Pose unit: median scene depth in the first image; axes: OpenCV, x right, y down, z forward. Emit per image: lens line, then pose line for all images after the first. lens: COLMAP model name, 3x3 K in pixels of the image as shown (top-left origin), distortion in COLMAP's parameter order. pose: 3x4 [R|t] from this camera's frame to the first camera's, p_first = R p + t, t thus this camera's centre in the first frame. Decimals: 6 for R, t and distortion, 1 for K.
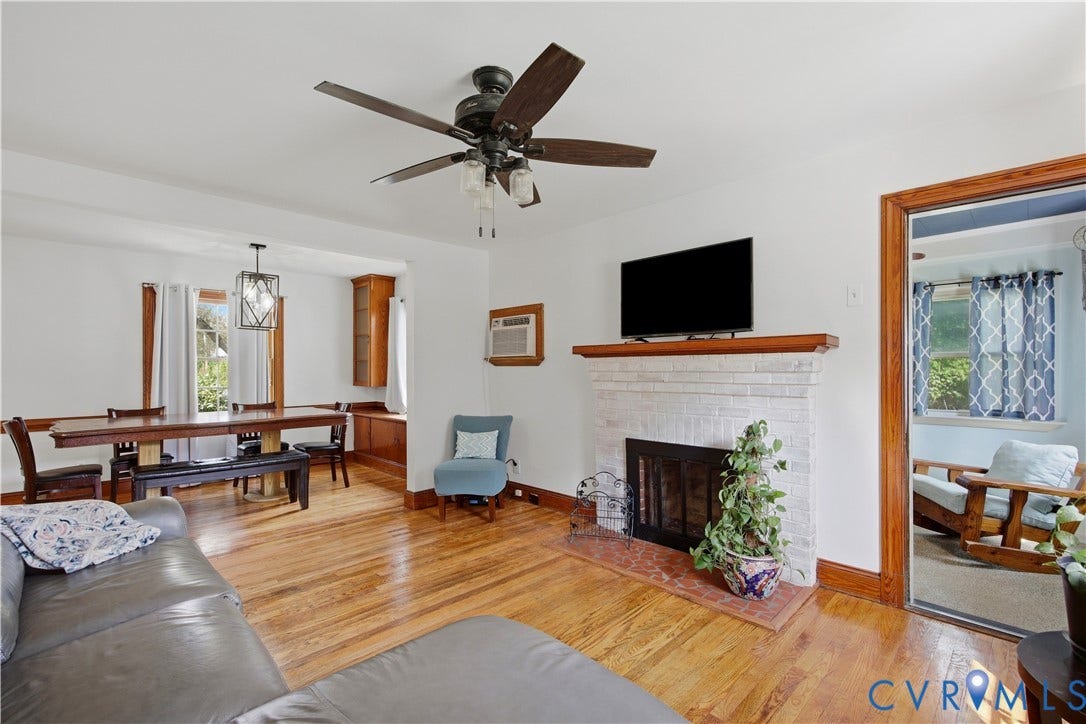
lens RADIAL K [[489.9, 0, 554.7], [0, 489.9, 364.8], [0, 0, 1]] dist [0.009417, 0.000038]
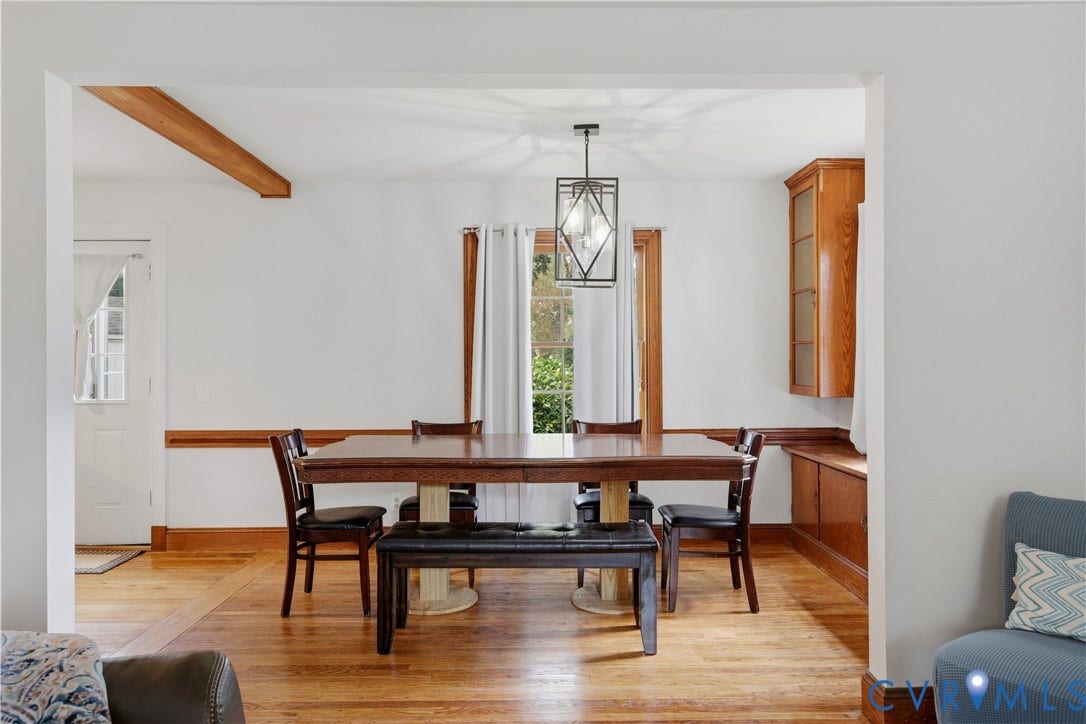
lens RADIAL K [[764.7, 0, 544.6], [0, 764.7, 362.5], [0, 0, 1]] dist [-0.007343, 0.004936]
pose [[0.711187, -0.001364, -0.703002, -0.051925], [0.008928, 0.999935, 0.007091, 0.004066], [0.702946, -0.011319, 0.711153, 0.342669]]
